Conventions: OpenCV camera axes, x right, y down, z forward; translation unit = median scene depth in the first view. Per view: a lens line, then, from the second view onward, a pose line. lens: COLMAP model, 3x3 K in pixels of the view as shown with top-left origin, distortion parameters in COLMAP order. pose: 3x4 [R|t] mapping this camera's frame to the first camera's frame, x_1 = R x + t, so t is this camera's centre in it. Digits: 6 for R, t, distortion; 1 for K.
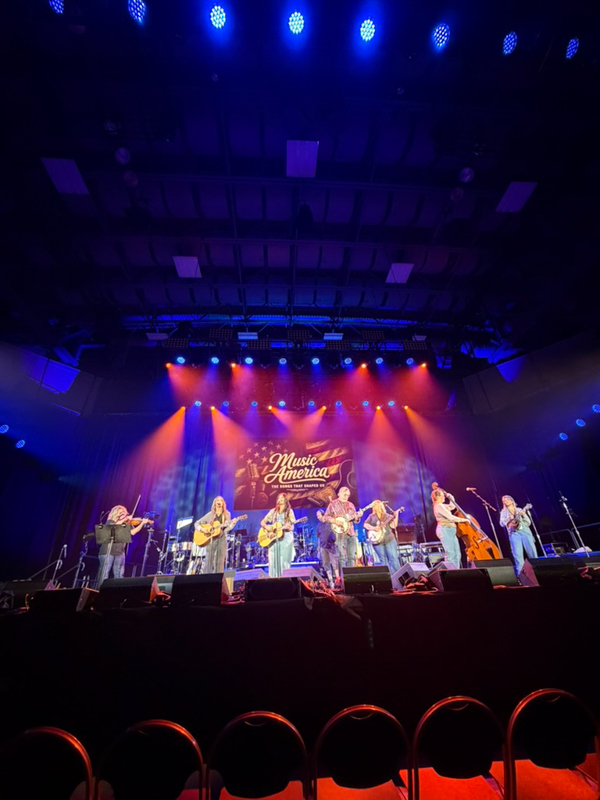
lens RADIAL K [[316.0, 0, 299.6], [0, 316.0, 401.2], [0, 0, 1]] dist [0.010593, 0.000293]
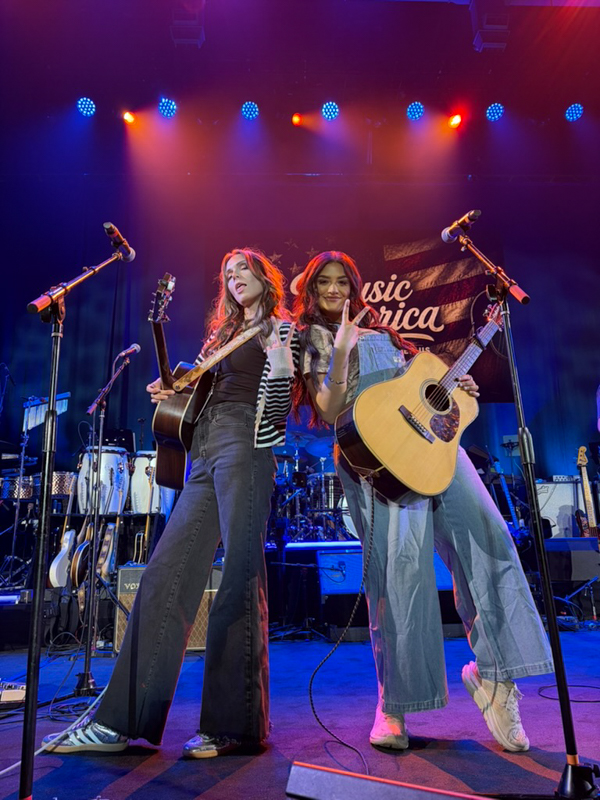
lens RADIAL K [[596.8, 0, 295.6], [0, 596.8, 392.1], [0, 0, 1]] dist [0.079187, -0.069569]
pose [[0.999092, 0.010557, -0.041286, -0.059830], [0.000494, 0.965895, 0.258934, 0.127714], [0.042612, -0.258719, 0.965012, 0.272342]]
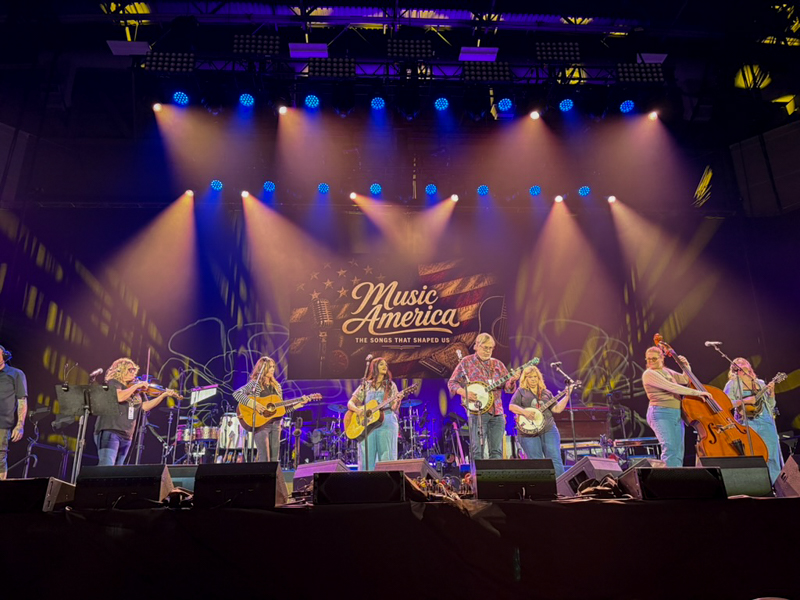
lens RADIAL K [[596.8, 0, 395.7], [0, 596.8, 297.3], [0, 0, 1]] dist [0.079187, -0.069569]
pose [[0.999654, 0.020157, -0.016879, -0.000555], [-0.016798, 0.983570, 0.179744, 0.005540], [0.020225, -0.179398, 0.983569, -0.018970]]
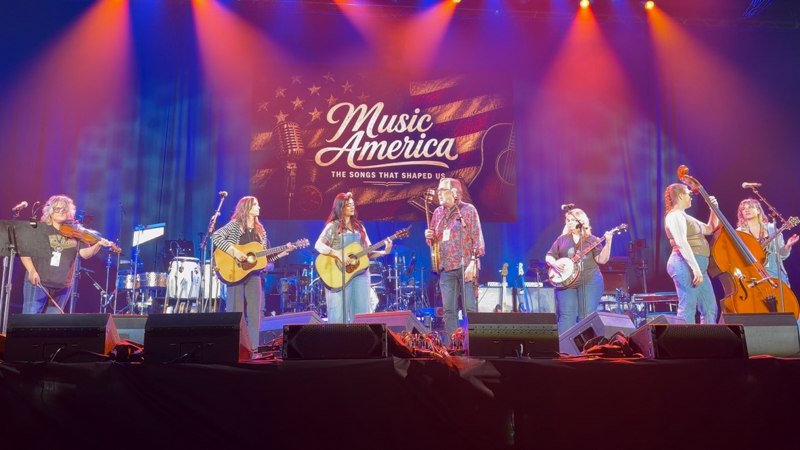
lens RADIAL K [[731.3, 0, 402.5], [0, 731.3, 220.3], [0, 0, 1]] dist [0.068753, 0.000000]
pose [[0.999068, 0.039485, 0.017463, -0.000318], [-0.042947, 0.950304, 0.308345, 0.002226], [-0.004421, -0.308808, 0.951114, -0.030096]]
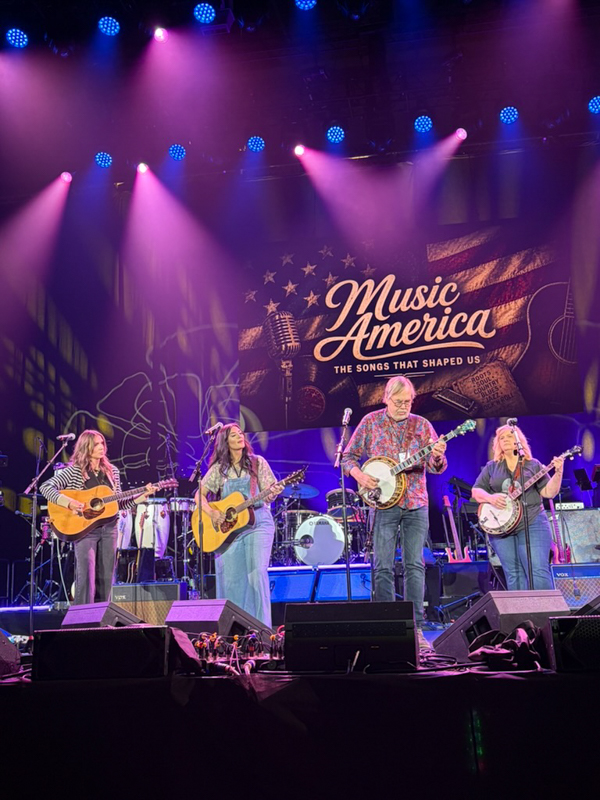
lens RADIAL K [[868.0, 0, 294.4], [0, 868.0, 382.5], [0, 0, 1]] dist [0.096152, 0.000000]
pose [[0.970570, -0.043694, -0.236822, 0.109340], [0.109827, 0.955491, 0.273816, -0.000819], [0.214317, -0.291767, 0.932170, 0.033847]]
